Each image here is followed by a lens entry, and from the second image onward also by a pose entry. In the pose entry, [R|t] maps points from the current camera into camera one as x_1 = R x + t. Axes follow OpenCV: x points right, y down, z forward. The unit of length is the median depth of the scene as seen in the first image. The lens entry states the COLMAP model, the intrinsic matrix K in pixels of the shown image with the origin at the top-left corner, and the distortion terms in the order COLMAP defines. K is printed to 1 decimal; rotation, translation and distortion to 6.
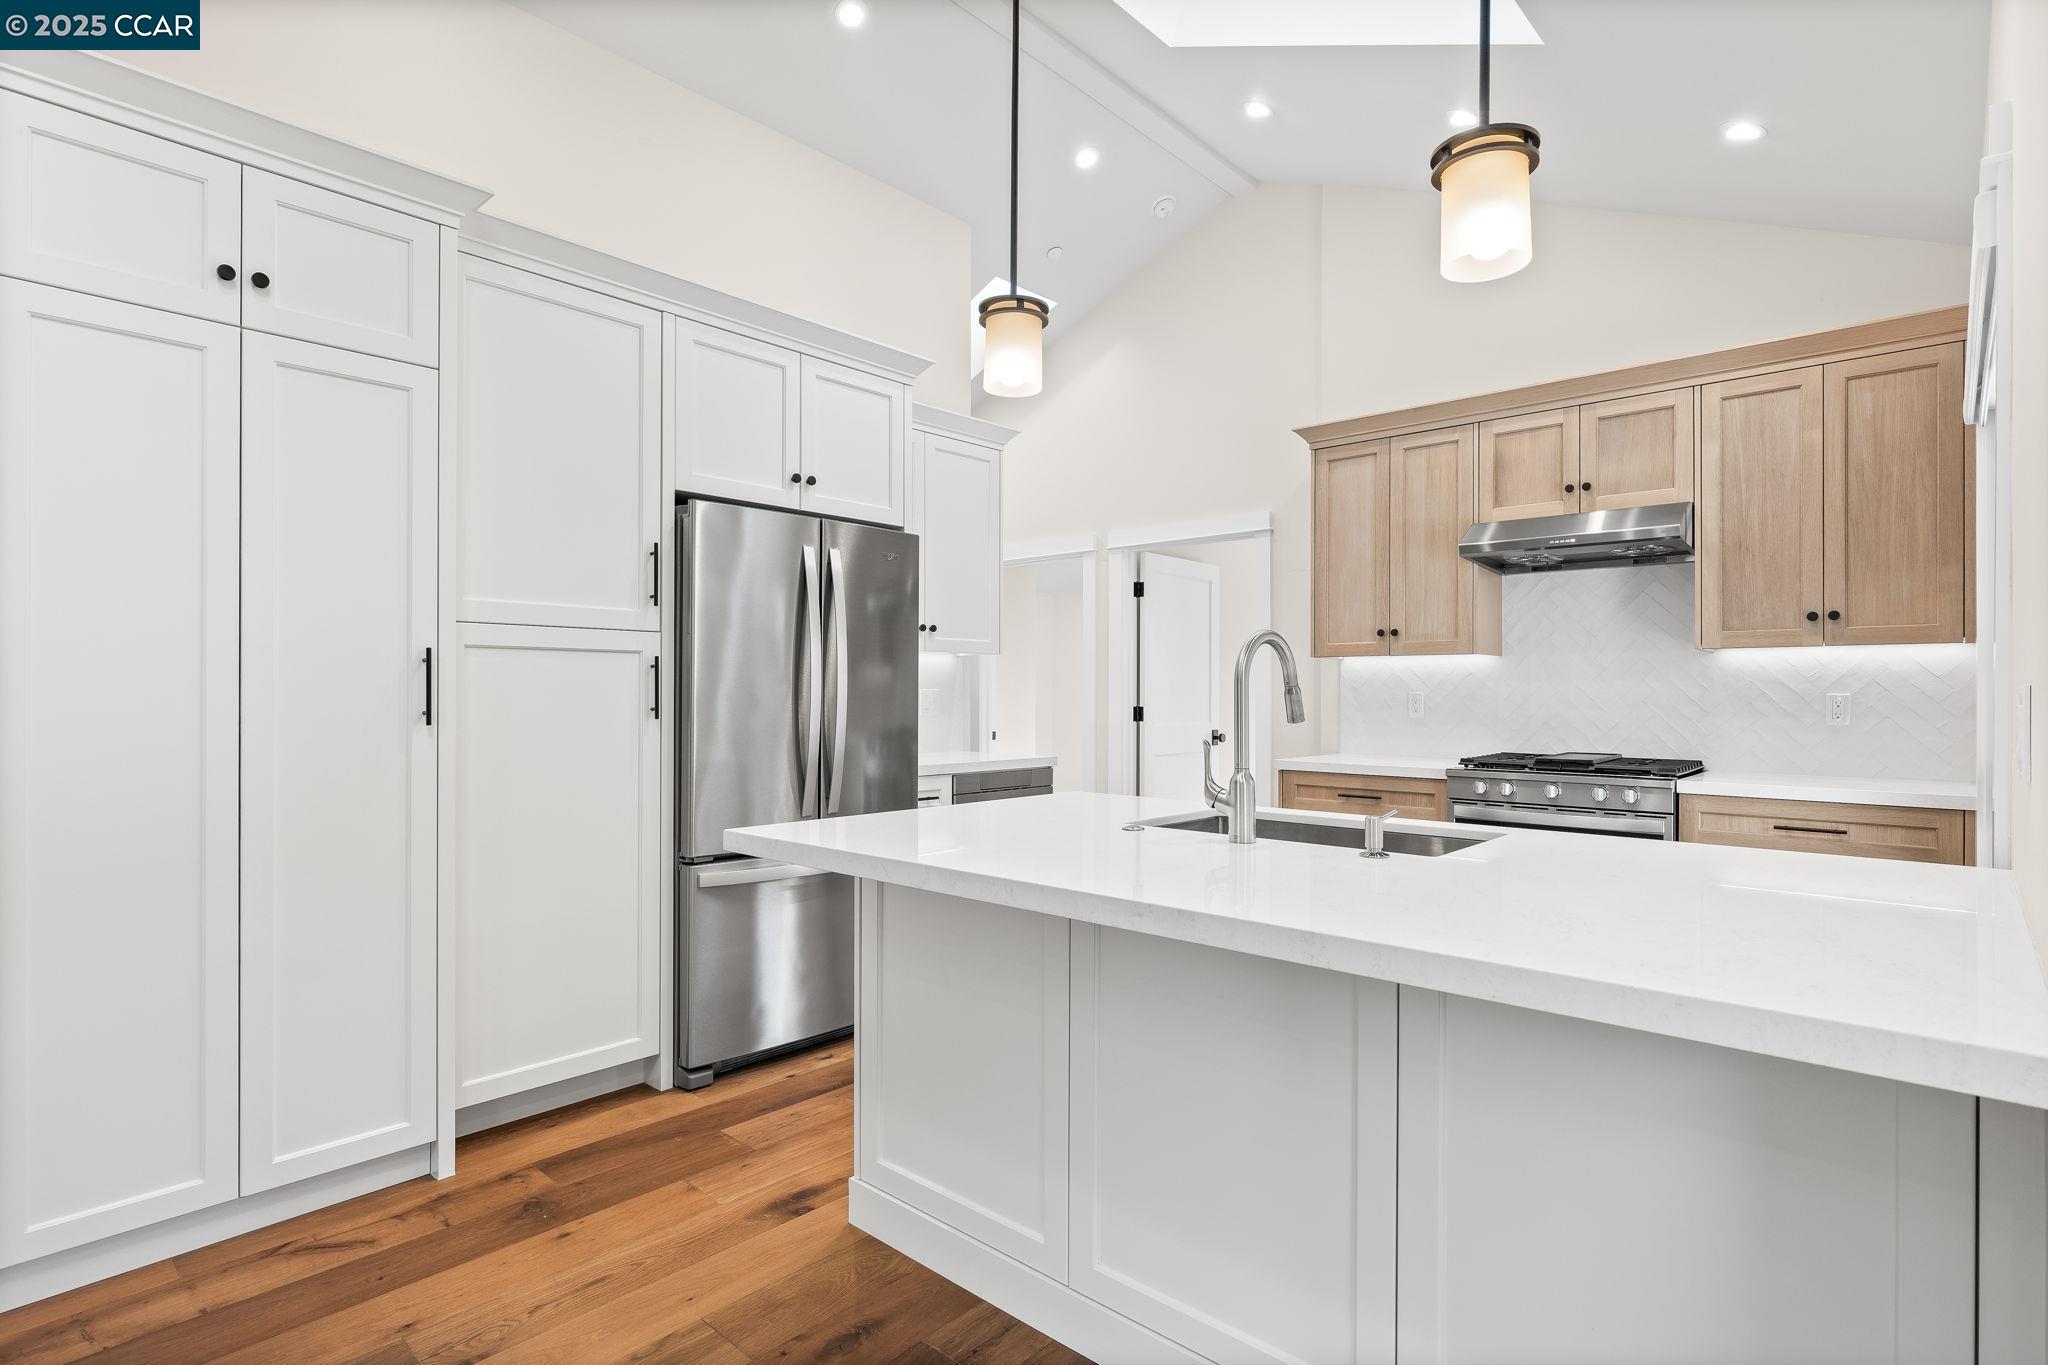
lens RADIAL K [[1016.4, 0, 1045.0], [0, 1016.4, 688.3], [0, 0, 1]] dist [0.001763, -0.000173]
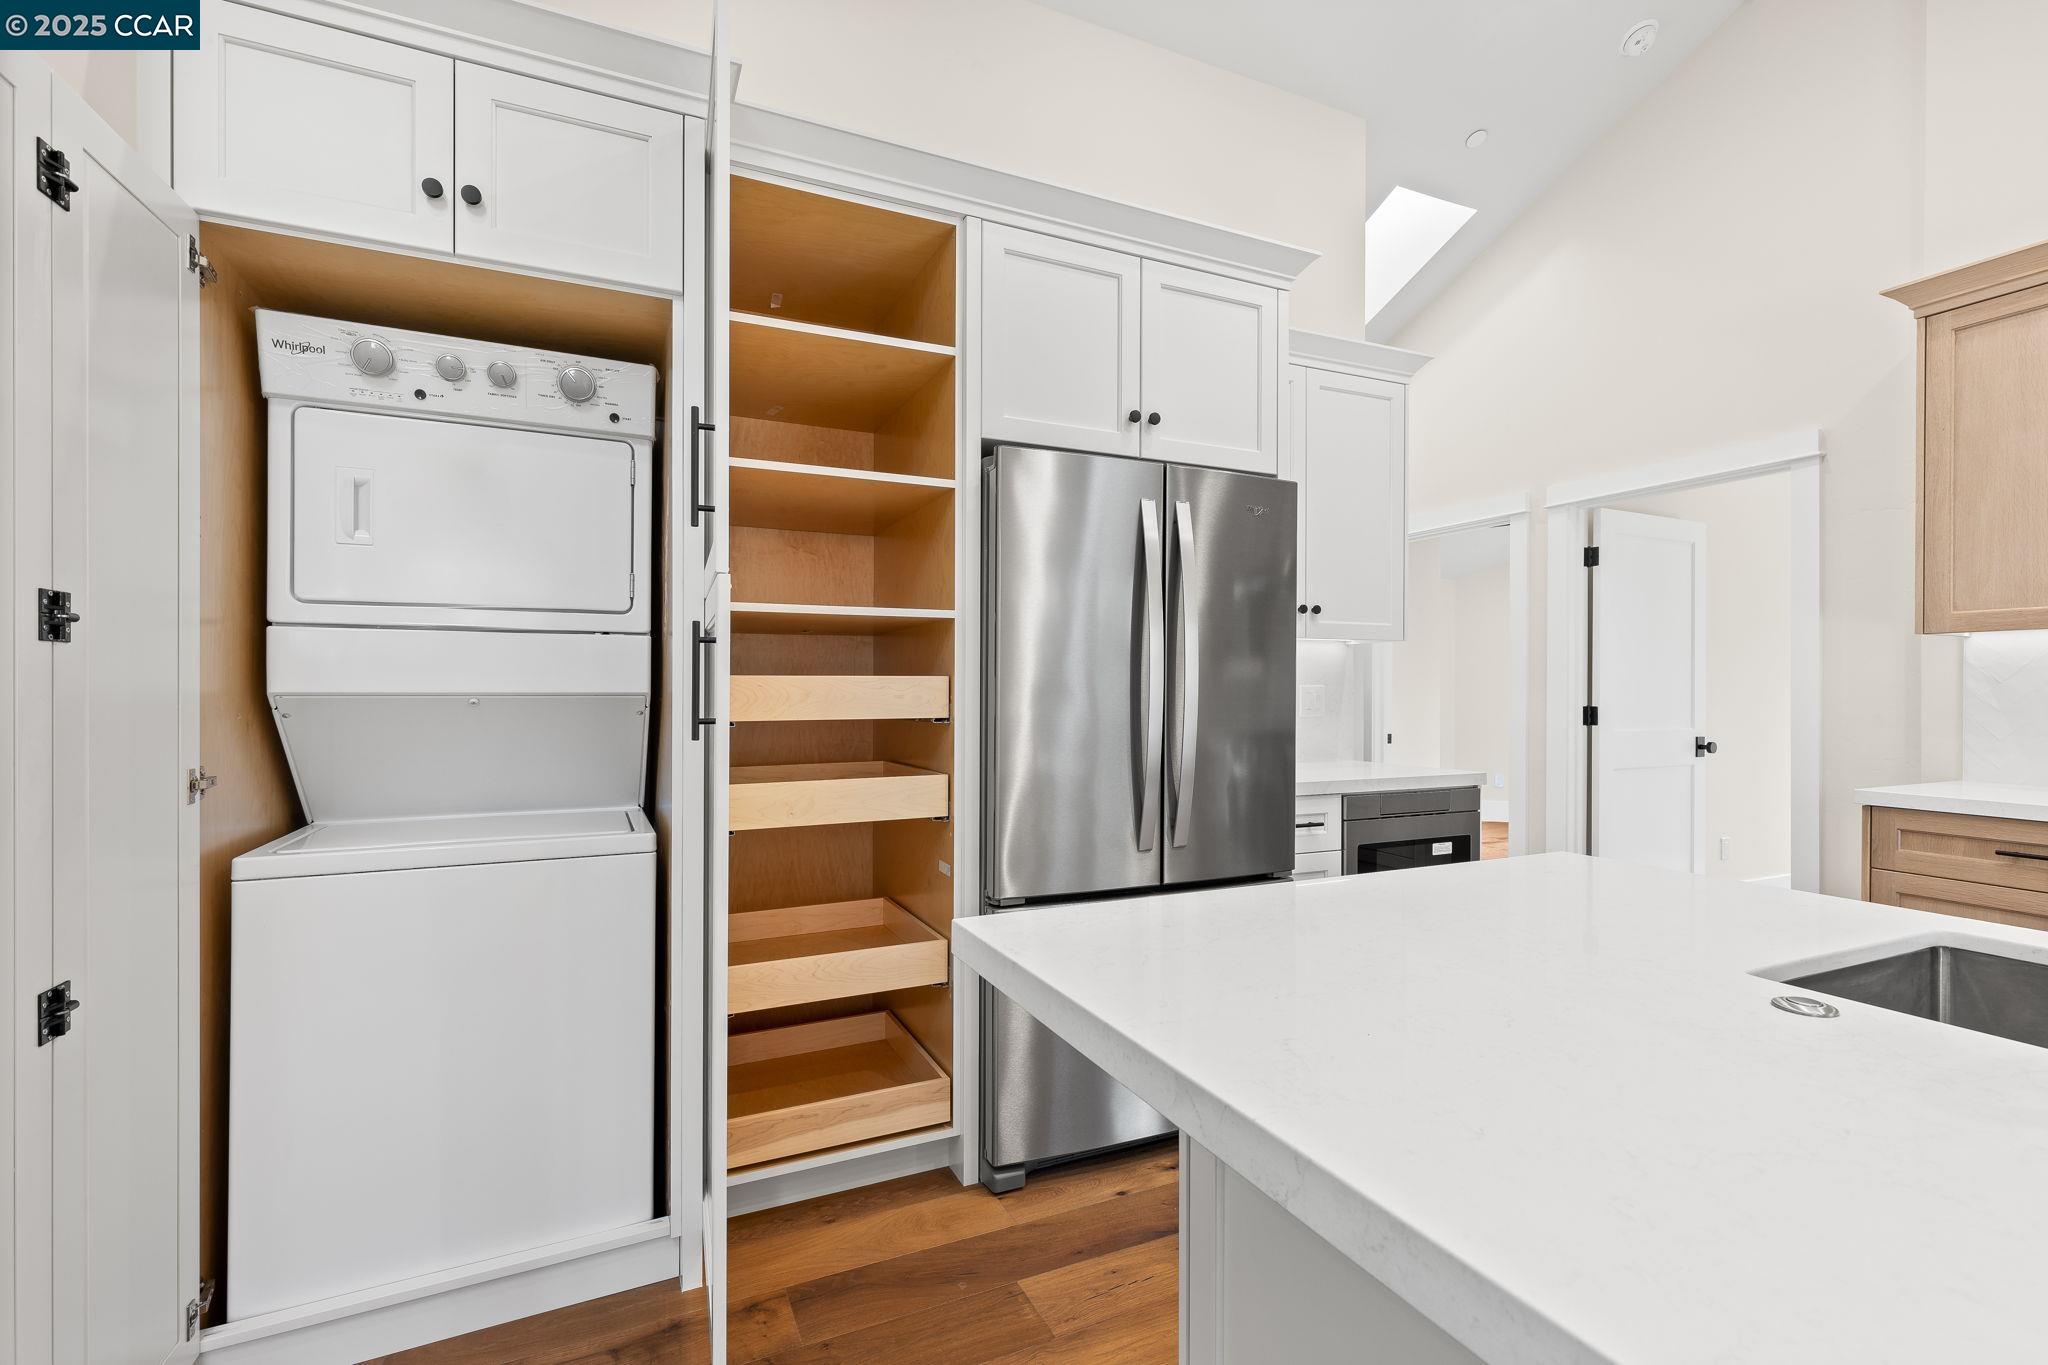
lens RADIAL K [[898.3, 0, 1027.7], [0, 898.3, 706.5], [0, 0, 1]] dist [0.019189, -0.014078]
pose [[0.913697, 0.004569, -0.406371, -0.033854], [0.005033, 0.999733, 0.022557, 0.000386], [0.406365, -0.022655, 0.913430, 0.299009]]
